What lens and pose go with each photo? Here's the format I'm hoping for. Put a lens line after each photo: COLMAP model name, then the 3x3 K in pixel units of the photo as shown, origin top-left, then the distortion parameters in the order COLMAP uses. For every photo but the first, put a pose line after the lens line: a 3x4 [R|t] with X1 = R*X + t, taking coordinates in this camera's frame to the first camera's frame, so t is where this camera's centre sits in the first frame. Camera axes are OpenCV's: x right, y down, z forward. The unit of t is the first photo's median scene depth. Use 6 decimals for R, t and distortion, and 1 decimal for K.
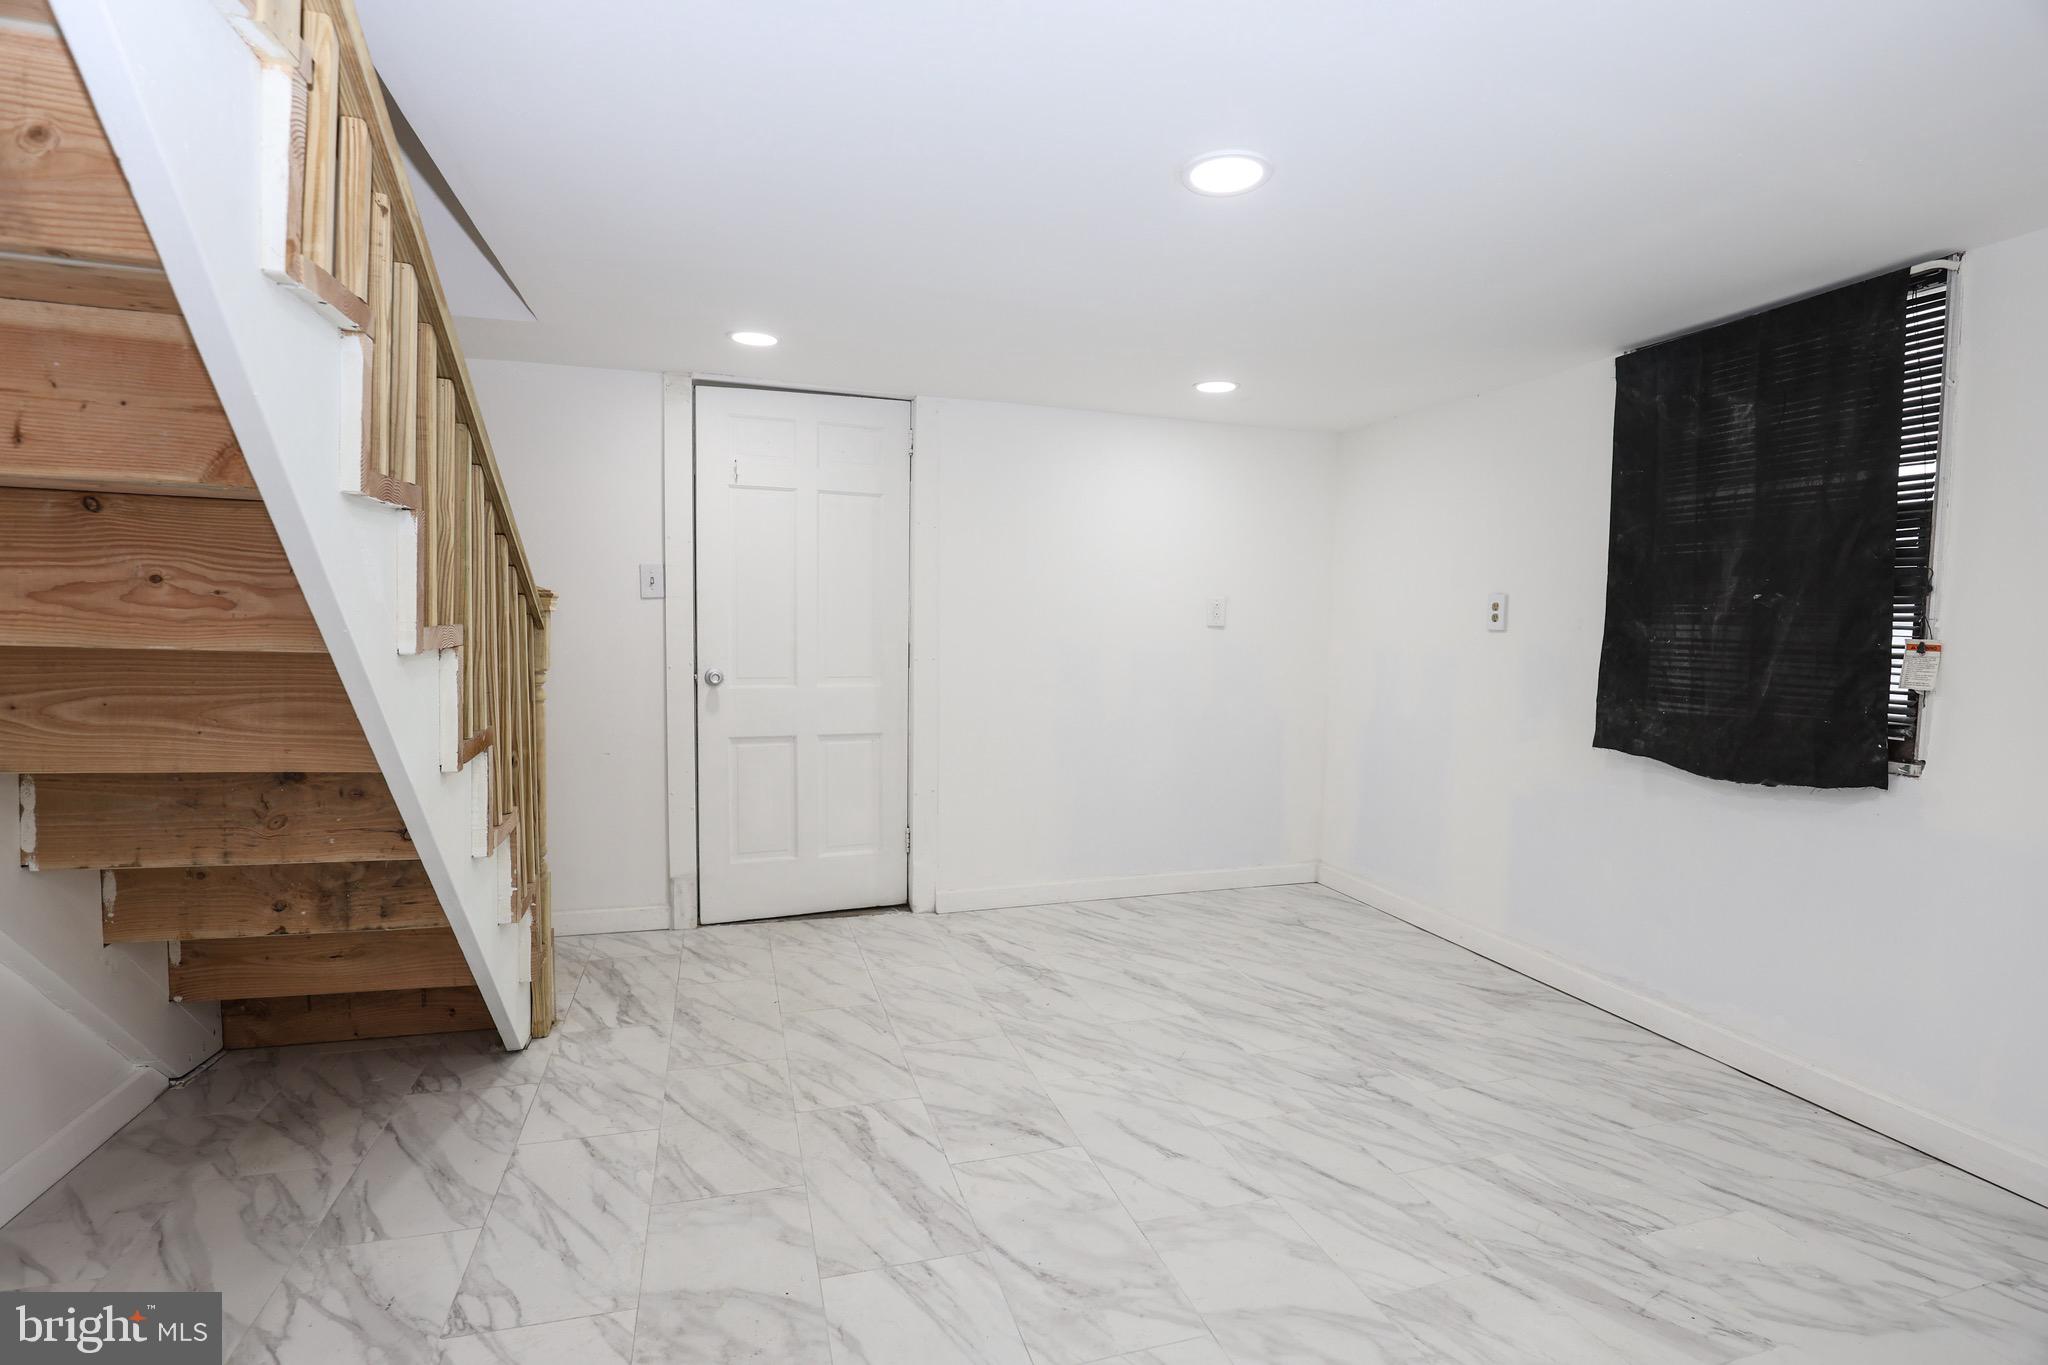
lens RADIAL K [[939.2, 0, 1011.8], [0, 939.2, 678.1], [0, 0, 1]] dist [-0.035215, 0.006056]
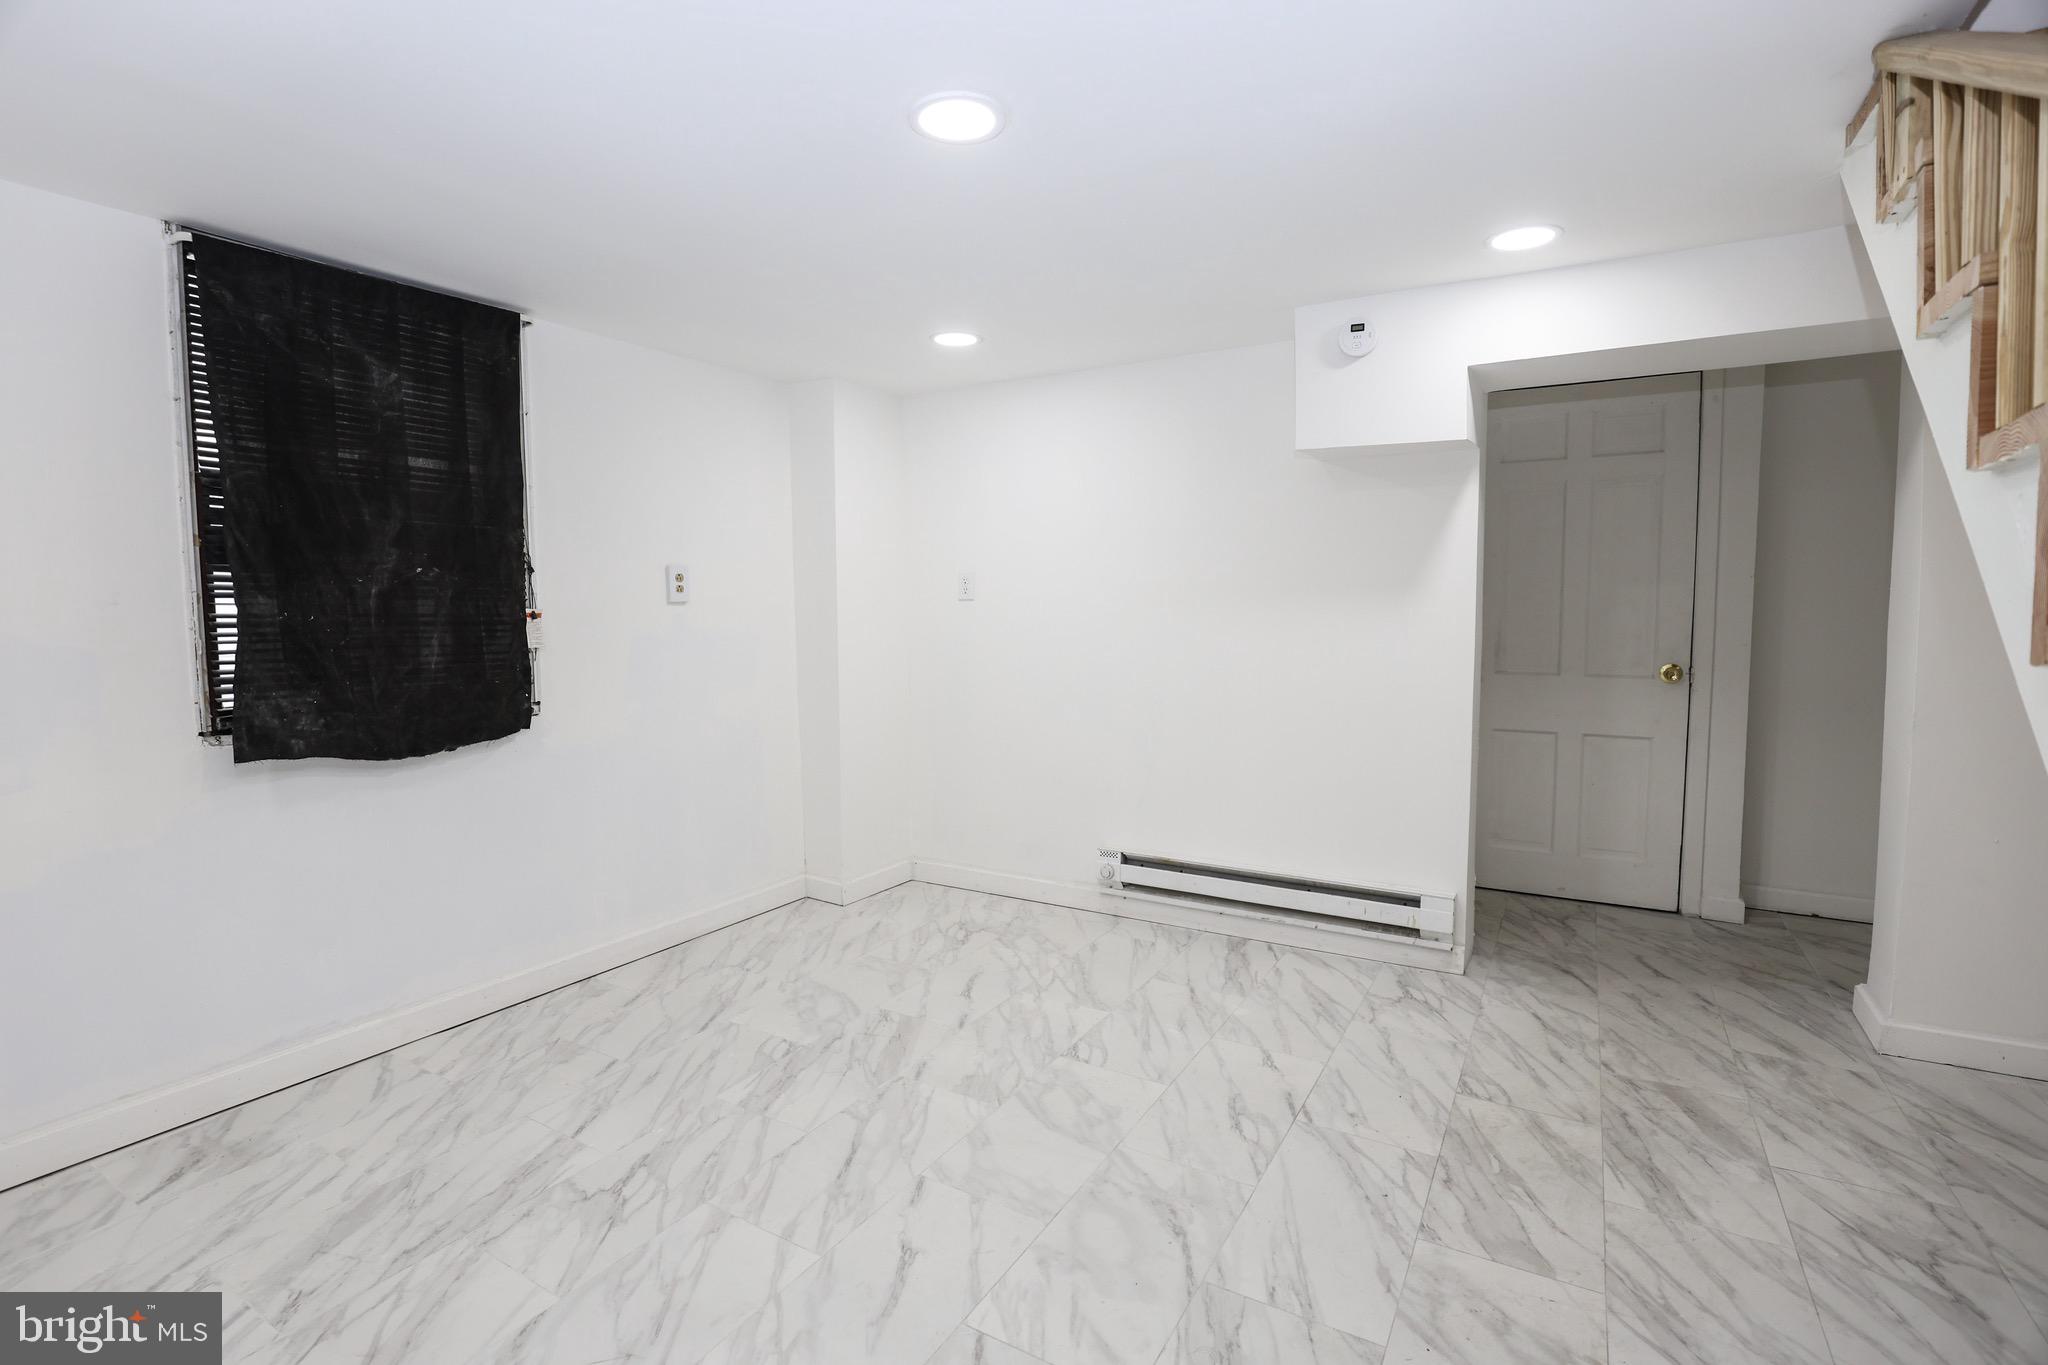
lens RADIAL K [[939.2, 0, 1011.8], [0, 939.2, 678.1], [0, 0, 1]] dist [-0.035215, 0.006056]
pose [[-0.663068, -0.071261, 0.745160, -0.462819], [0.035345, 0.991368, 0.126258, -0.091308], [-0.747725, 0.110055, -0.654825, 1.413699]]
